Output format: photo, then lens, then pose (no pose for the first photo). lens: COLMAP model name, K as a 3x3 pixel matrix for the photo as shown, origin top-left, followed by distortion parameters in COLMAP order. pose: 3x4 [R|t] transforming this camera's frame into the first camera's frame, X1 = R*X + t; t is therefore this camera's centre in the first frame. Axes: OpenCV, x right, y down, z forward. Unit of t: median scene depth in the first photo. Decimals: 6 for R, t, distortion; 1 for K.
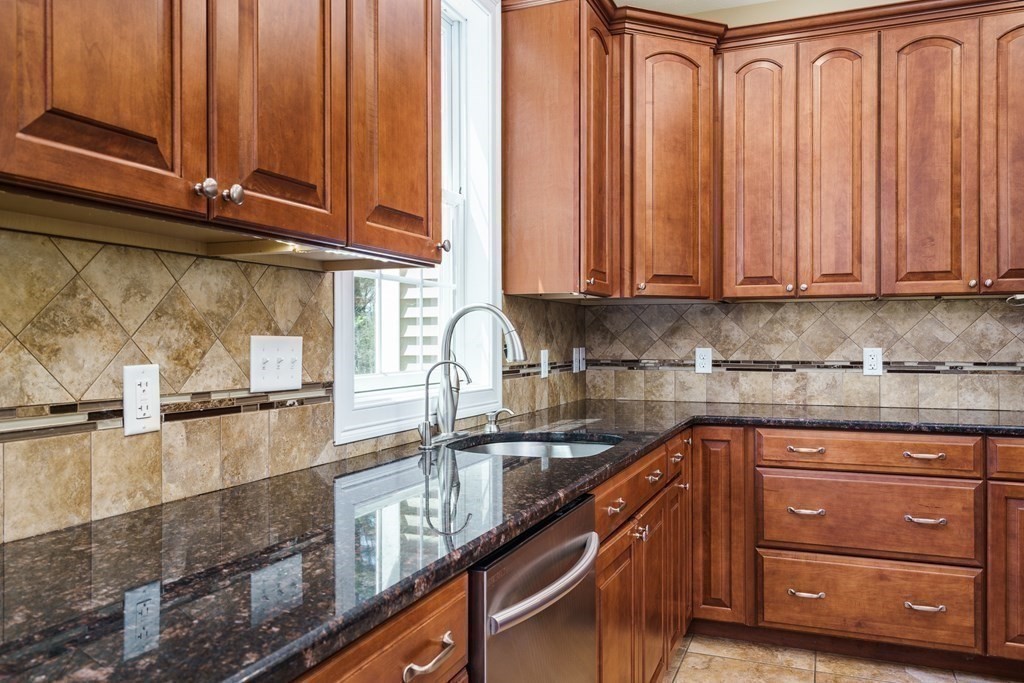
lens RADIAL K [[791.1, 0, 513.0], [0, 791.1, 338.0], [0, 0, 1]] dist [0.010337, 0.000974]
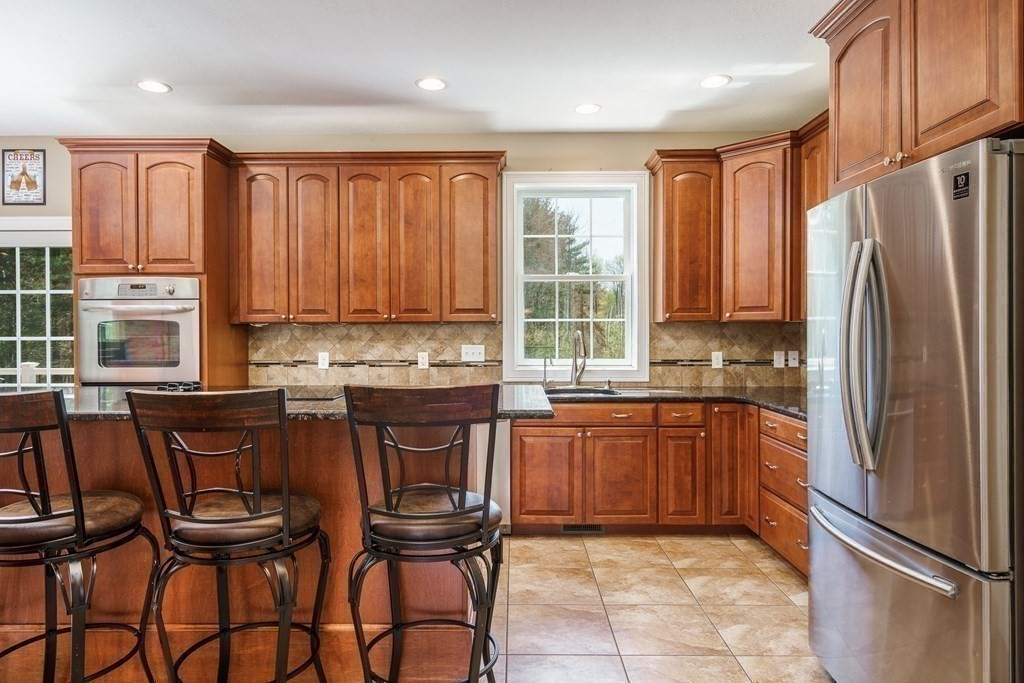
lens RADIAL K [[610.0, 0, 506.0], [0, 610.0, 339.1], [0, 0, 1]] dist [-0.001808, -0.001574]
pose [[0.354210, 0.012279, -0.935085, 1.238007], [0.004394, 0.999881, 0.014794, -0.037325], [0.935155, -0.009349, 0.354114, 0.131282]]
